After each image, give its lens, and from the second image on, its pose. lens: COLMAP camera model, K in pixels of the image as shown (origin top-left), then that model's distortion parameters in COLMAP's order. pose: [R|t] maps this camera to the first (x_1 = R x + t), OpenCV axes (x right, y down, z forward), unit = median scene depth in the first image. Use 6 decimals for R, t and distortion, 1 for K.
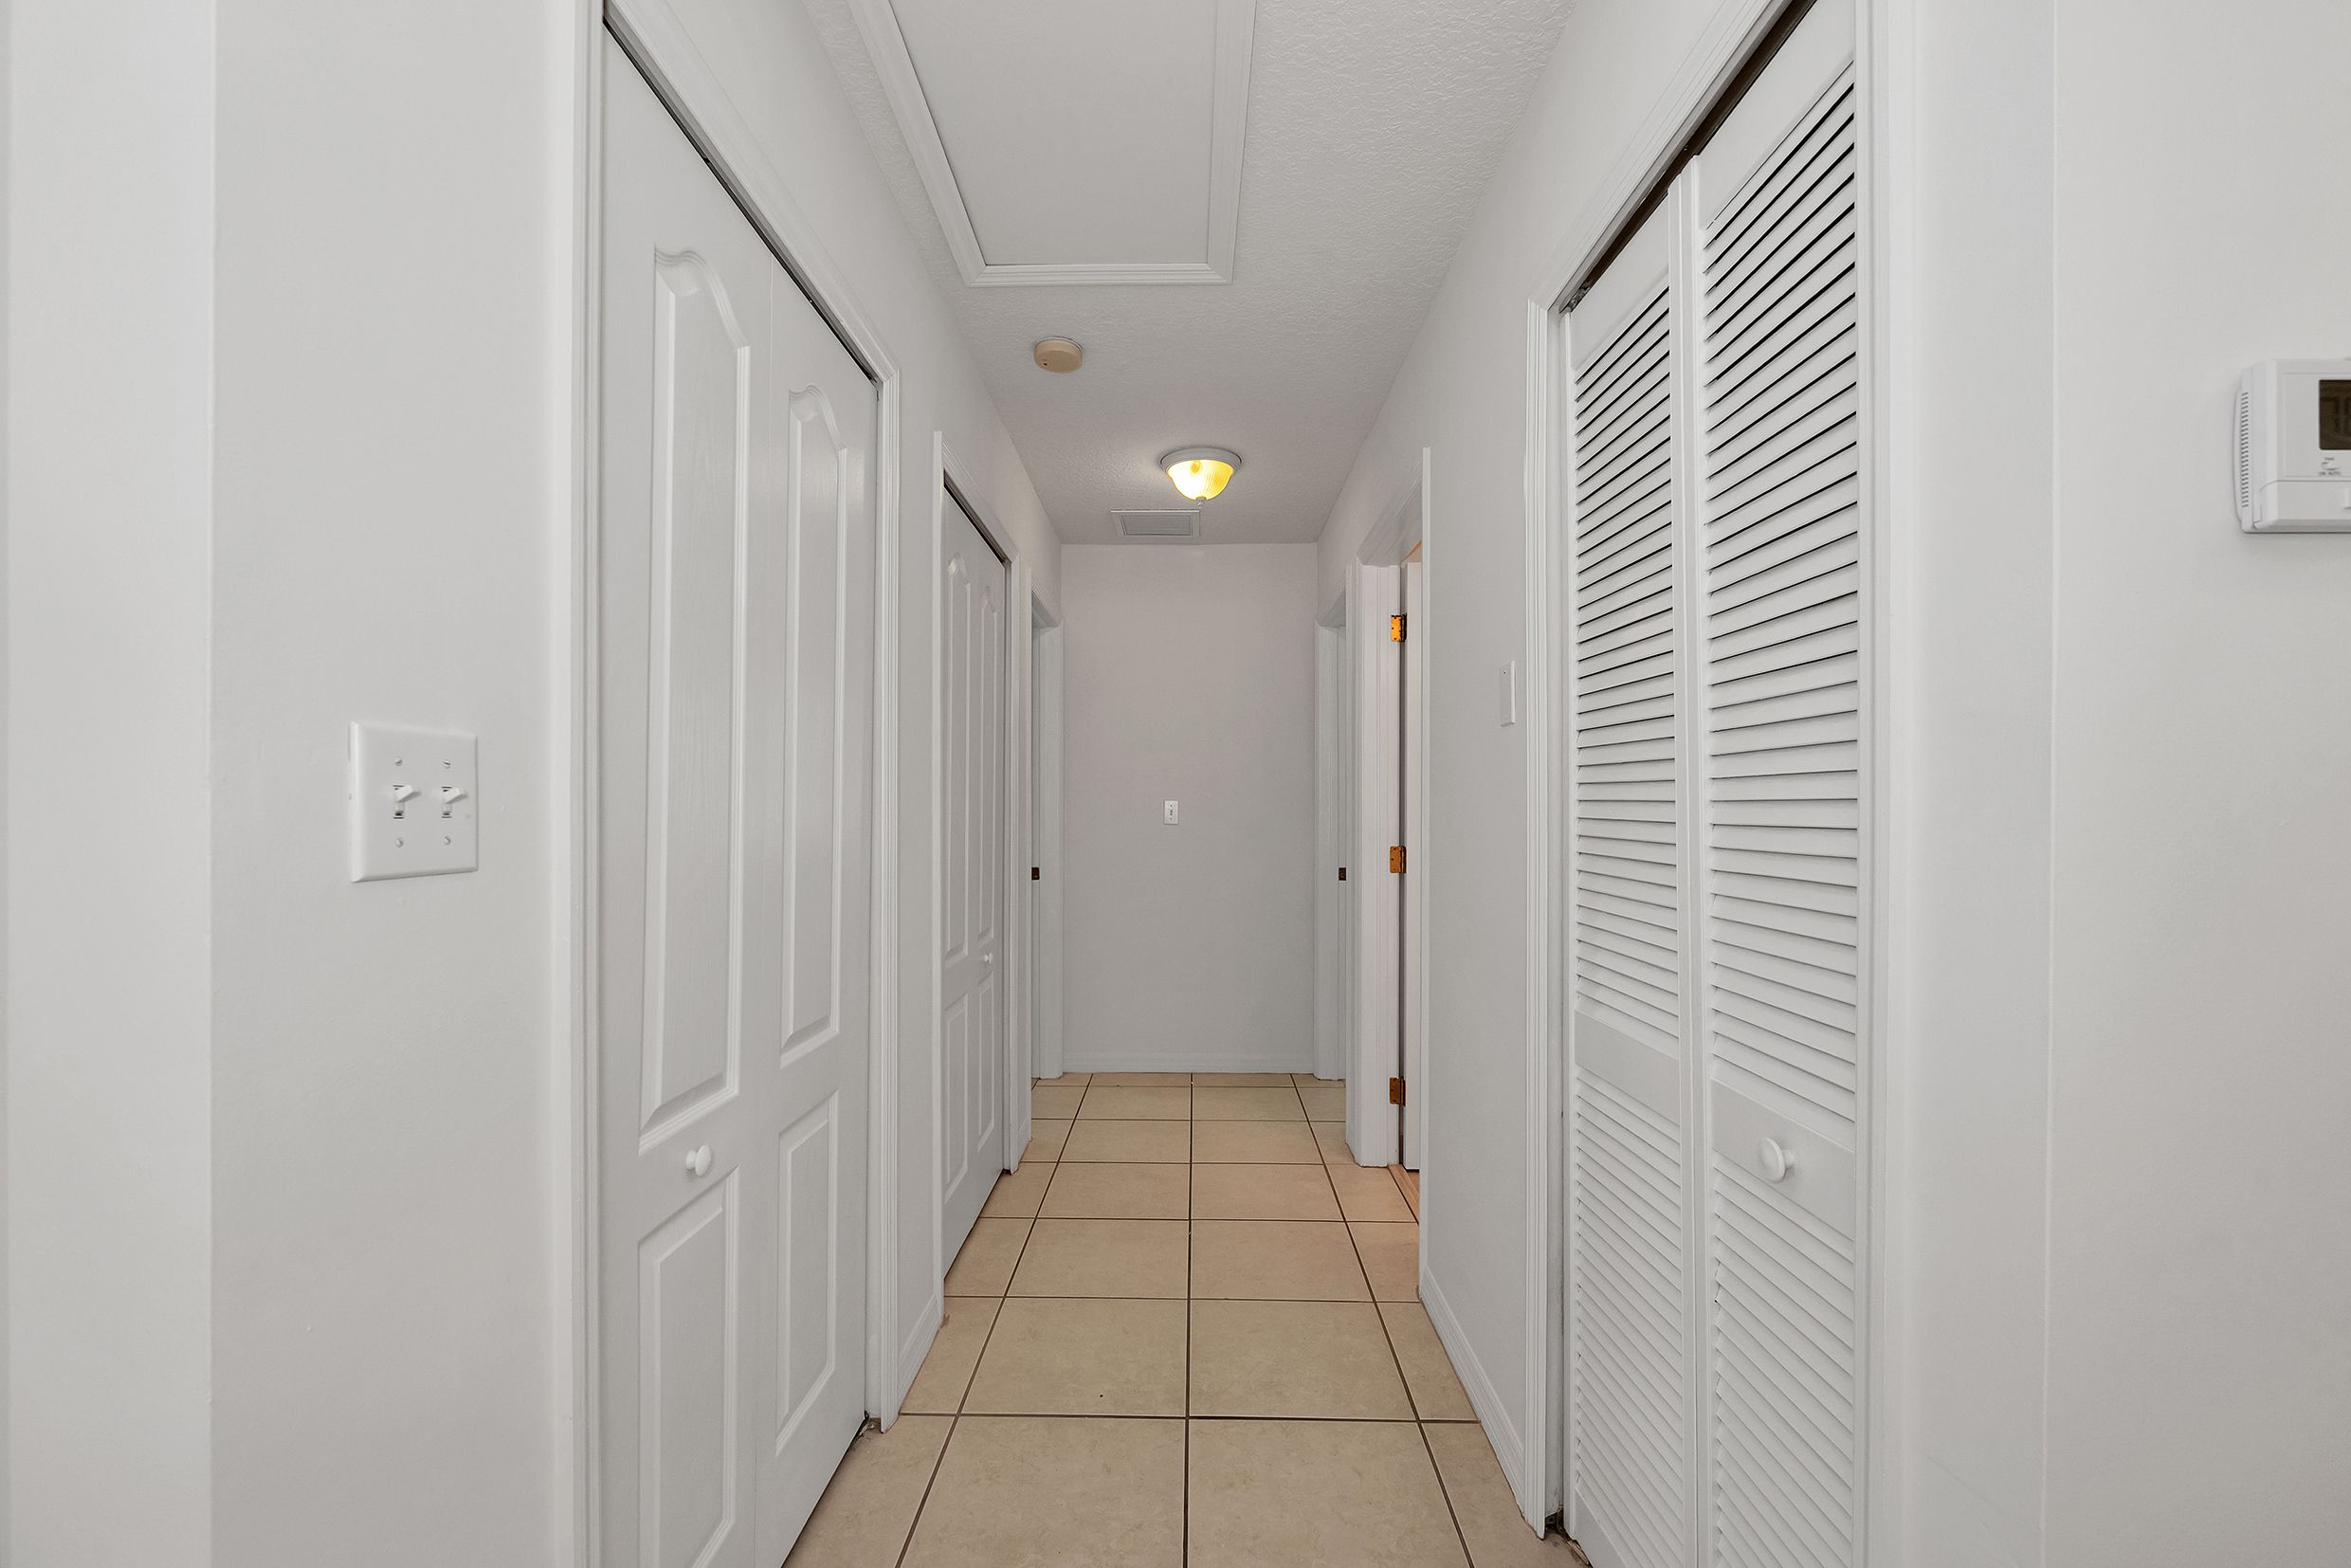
lens RADIAL K [[940.6, 0, 1189.3], [0, 940.6, 819.2], [0, 0, 1]] dist [-0.002282, 0.000632]
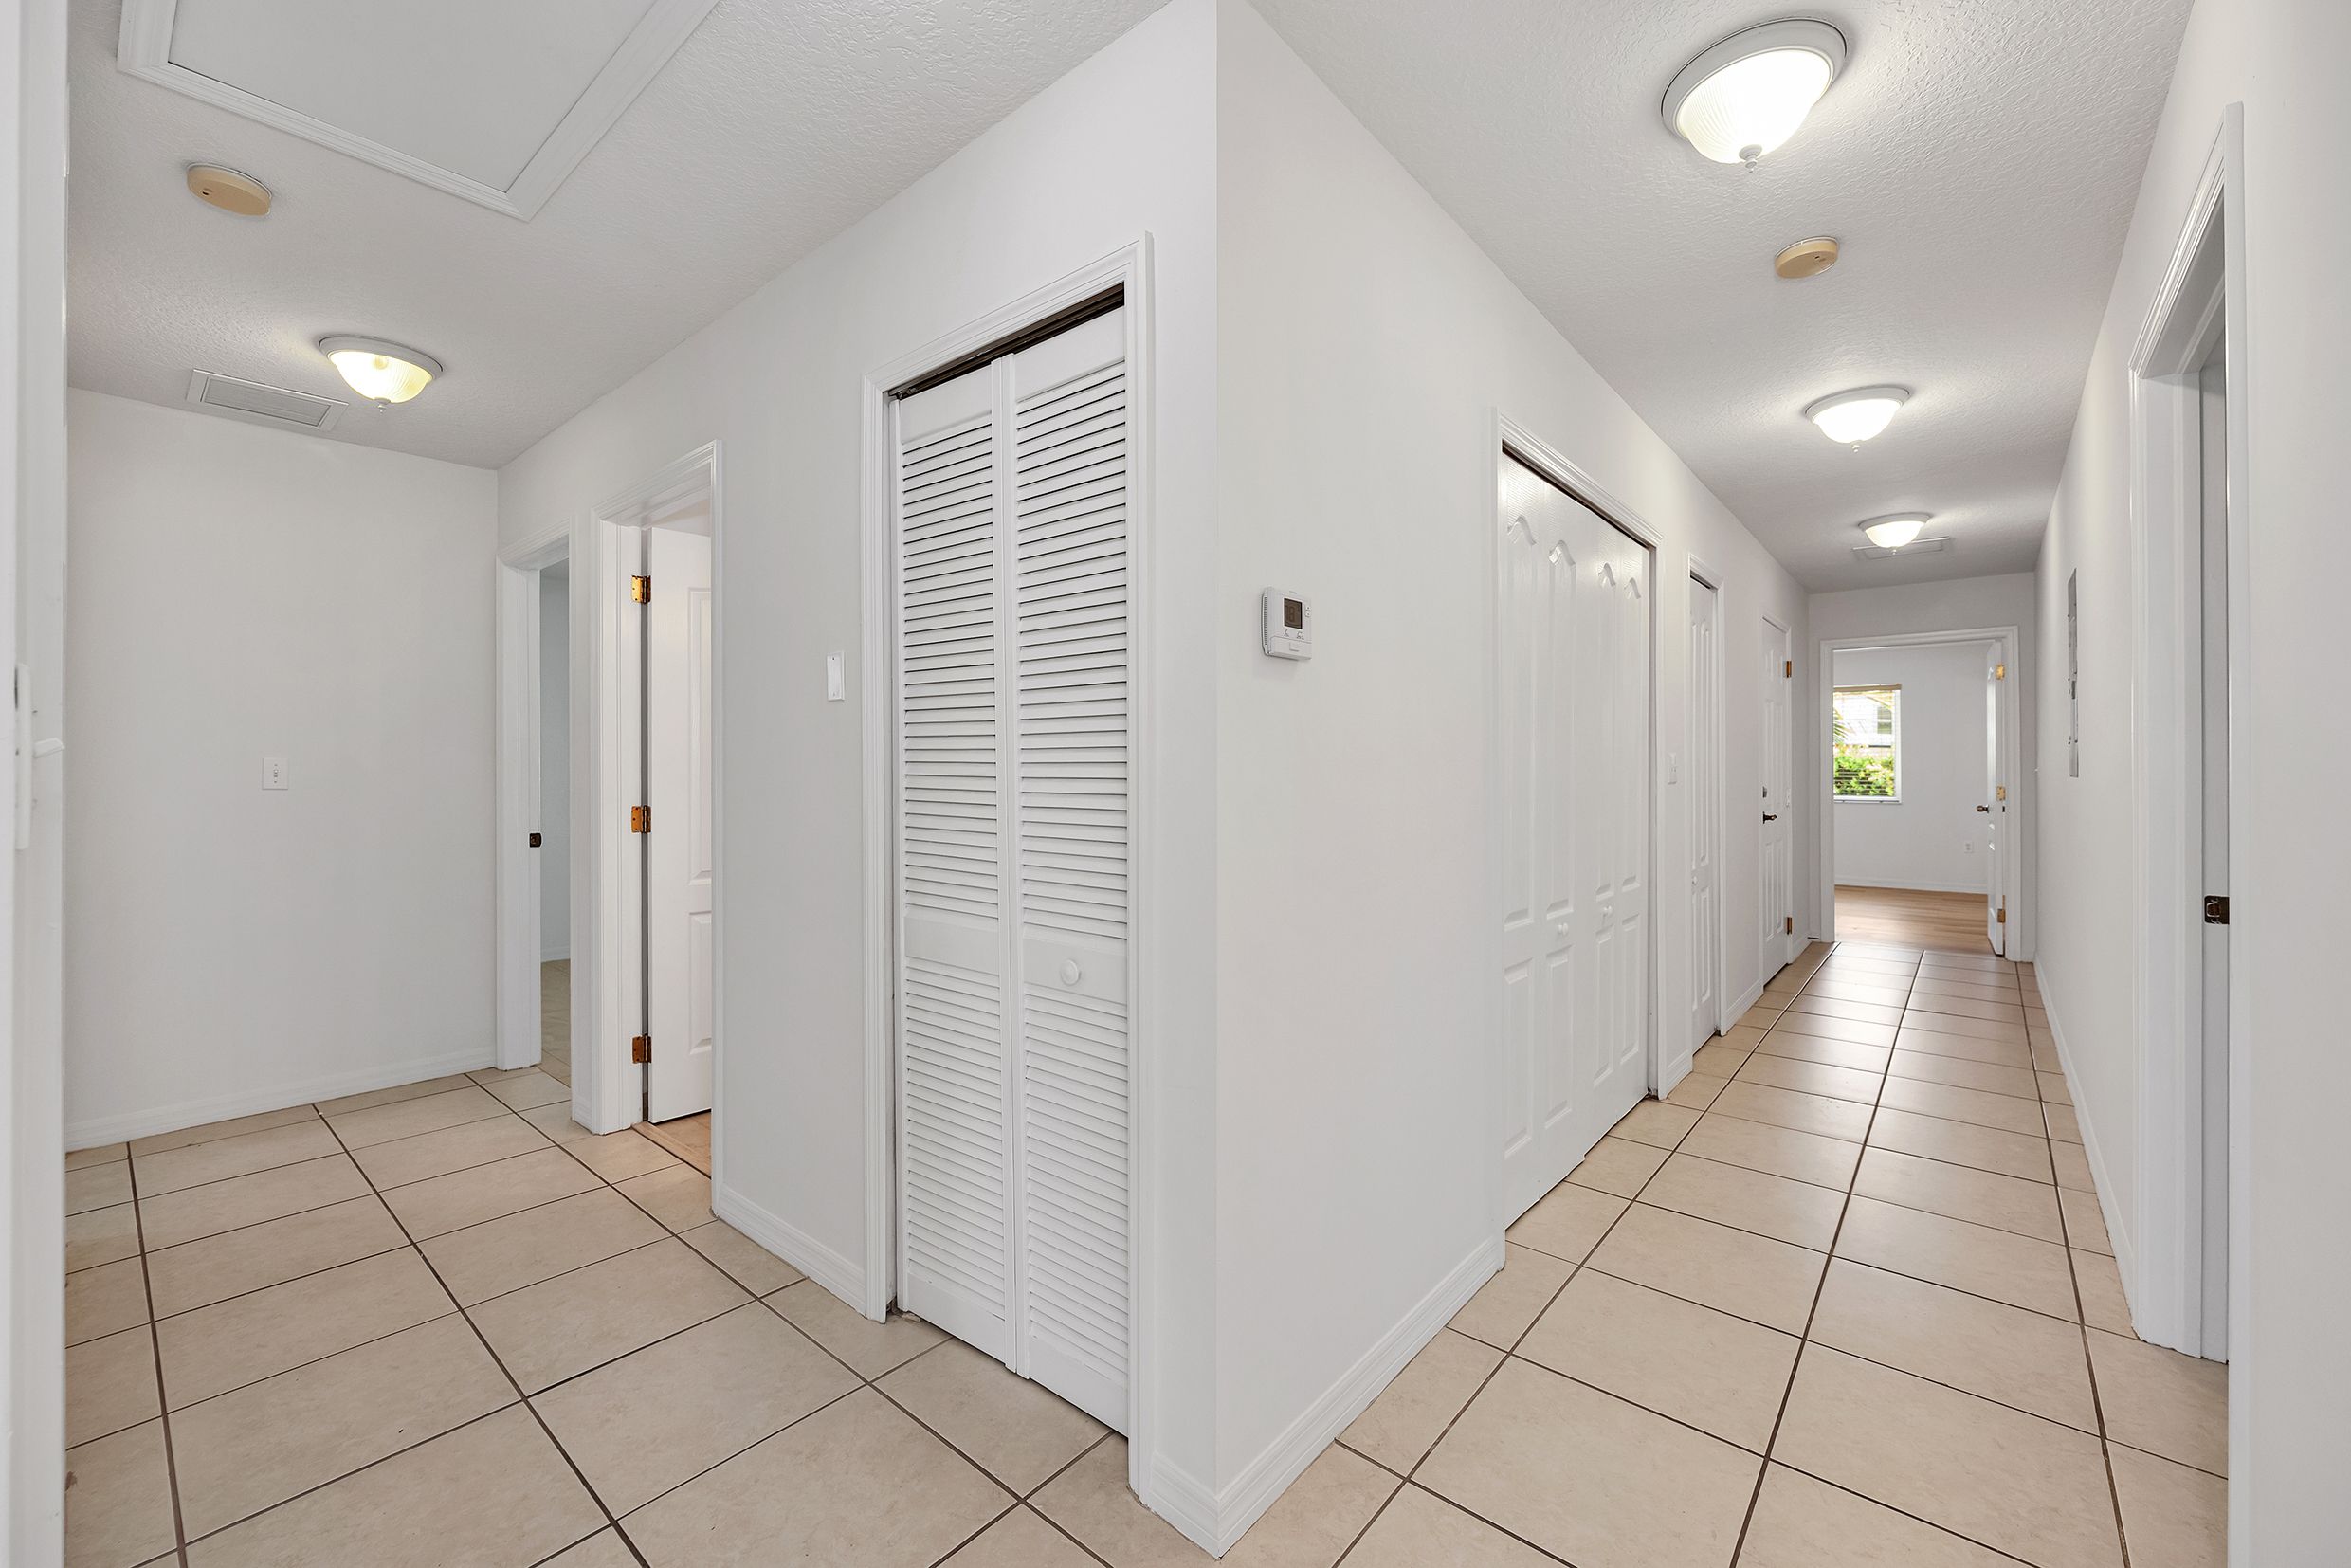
lens RADIAL K [[940.6, 0, 1160.5], [0, 940.6, 775.1], [0, 0, 1]] dist [-0.002282, 0.000632]
pose [[0.645380, -0.004649, 0.763848, -0.189968], [0.009179, 0.999956, -0.001669, 0.002638], [-0.763807, 0.008088, 0.645394, -0.076202]]
